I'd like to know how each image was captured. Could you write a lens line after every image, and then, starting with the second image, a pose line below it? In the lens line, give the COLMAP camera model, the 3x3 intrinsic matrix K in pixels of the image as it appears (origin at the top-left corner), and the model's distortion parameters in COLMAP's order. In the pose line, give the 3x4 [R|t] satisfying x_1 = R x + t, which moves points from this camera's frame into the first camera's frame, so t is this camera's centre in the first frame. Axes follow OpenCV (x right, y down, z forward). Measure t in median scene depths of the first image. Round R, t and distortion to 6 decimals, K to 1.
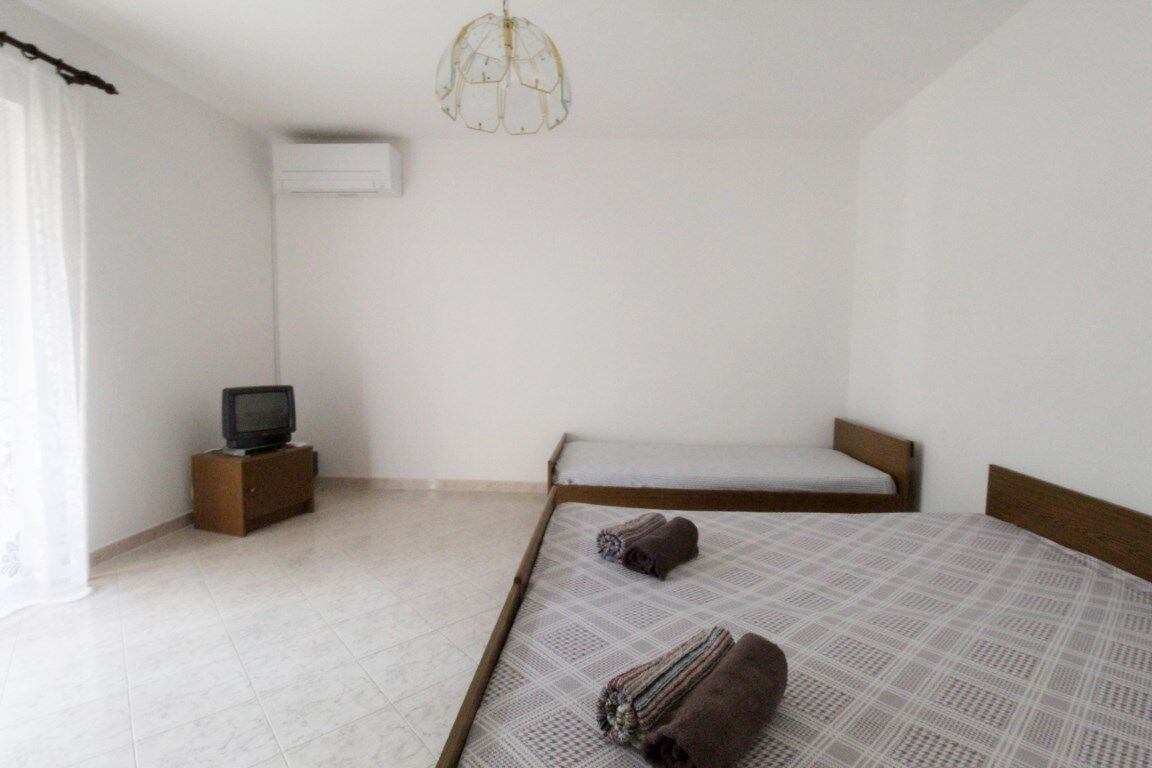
lens RADIAL K [[539.3, 0, 583.5], [0, 539.3, 388.7], [0, 0, 1]] dist [-0.003661, -0.010042]
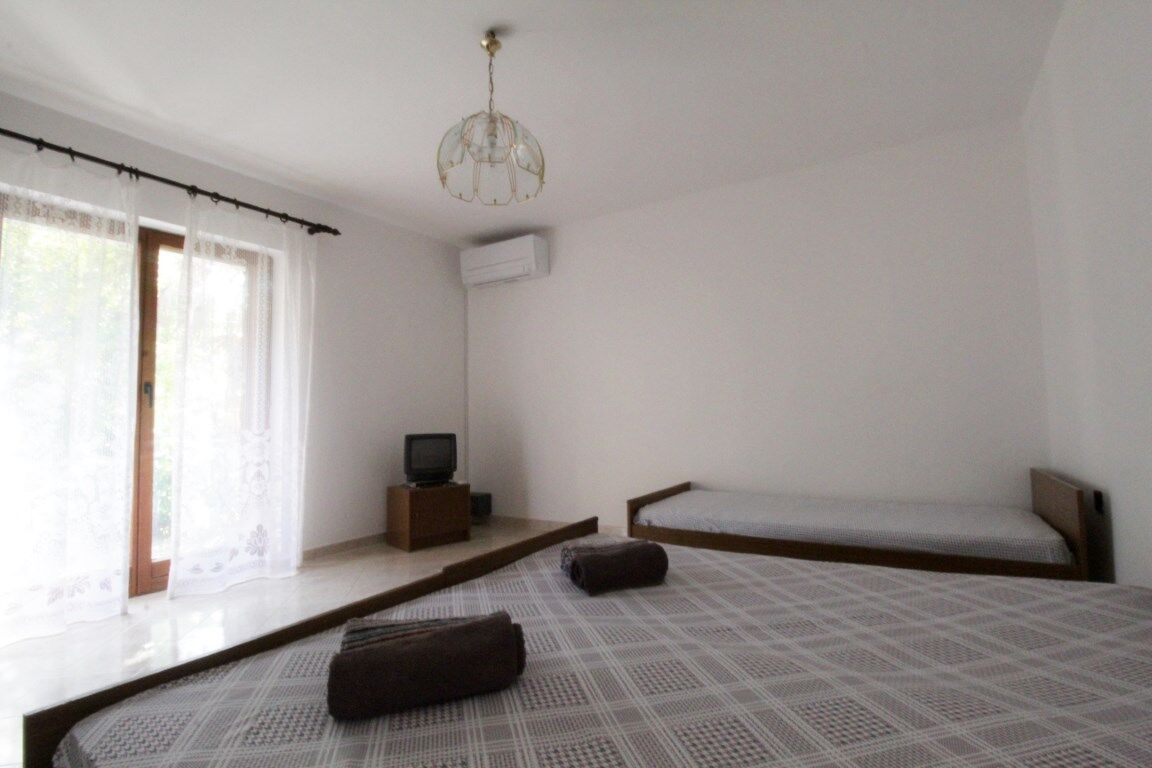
lens RADIAL K [[539.3, 0, 586.7], [0, 539.3, 386.6], [0, 0, 1]] dist [-0.003661, -0.010042]
pose [[0.877360, -0.060760, -0.475970, 0.356217], [-0.008481, 0.989832, -0.141989, 0.066700], [0.479758, 0.128612, 0.867924, 0.055227]]
